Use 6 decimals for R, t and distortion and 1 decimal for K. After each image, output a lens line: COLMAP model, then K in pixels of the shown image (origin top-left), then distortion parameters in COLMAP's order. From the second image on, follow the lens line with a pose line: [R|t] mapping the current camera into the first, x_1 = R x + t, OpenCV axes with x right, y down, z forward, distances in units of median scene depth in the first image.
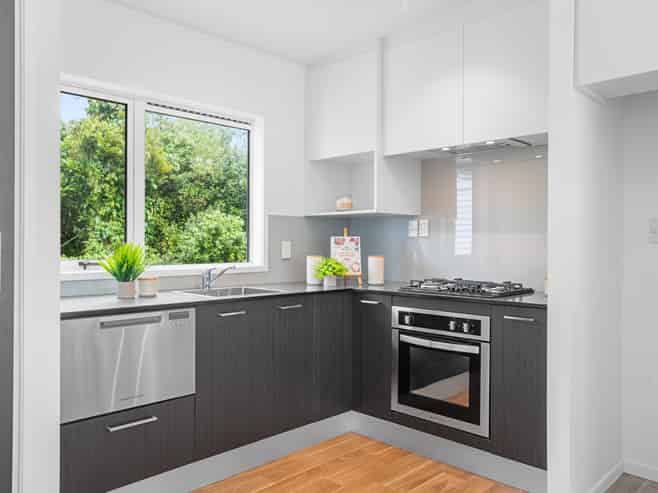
lens RADIAL K [[521.4, 0, 327.1], [0, 521.4, 246.9], [0, 0, 1]] dist [-0.033261, -0.000670]
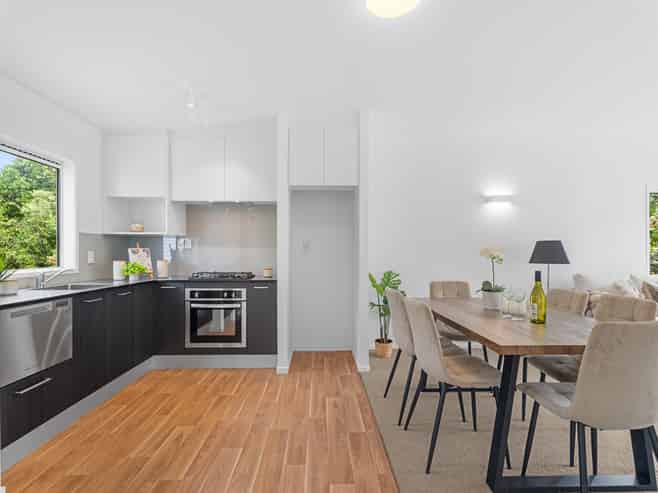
lens RADIAL K [[324.8, 0, 333.8], [0, 324.8, 254.9], [0, 0, 1]] dist [-0.011762, 0.000739]
pose [[0.682712, -0.006740, 0.730657, -0.309228], [0.005254, 0.999977, 0.004315, -0.001230], [-0.730669, 0.000893, 0.682731, -0.103329]]
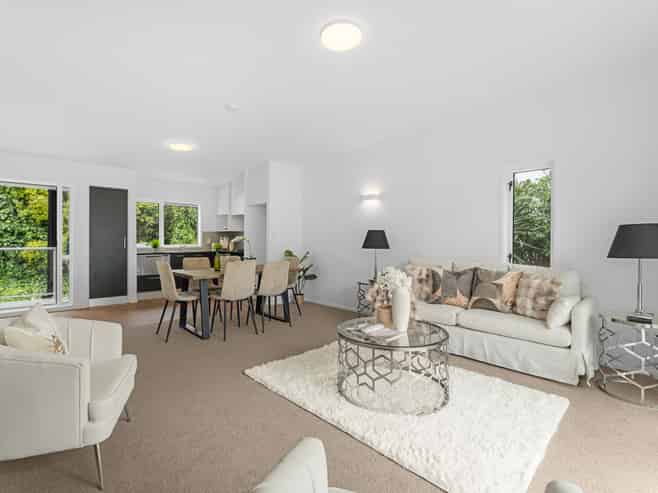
lens RADIAL K [[324.8, 0, 334.1], [0, 324.8, 246.0], [0, 0, 1]] dist [-0.011762, 0.000739]
pose [[0.999876, 0.013251, -0.008494, 0.891325], [-0.013238, 0.999911, 0.001591, 0.028828], [0.008514, -0.001479, 0.999963, -1.321862]]
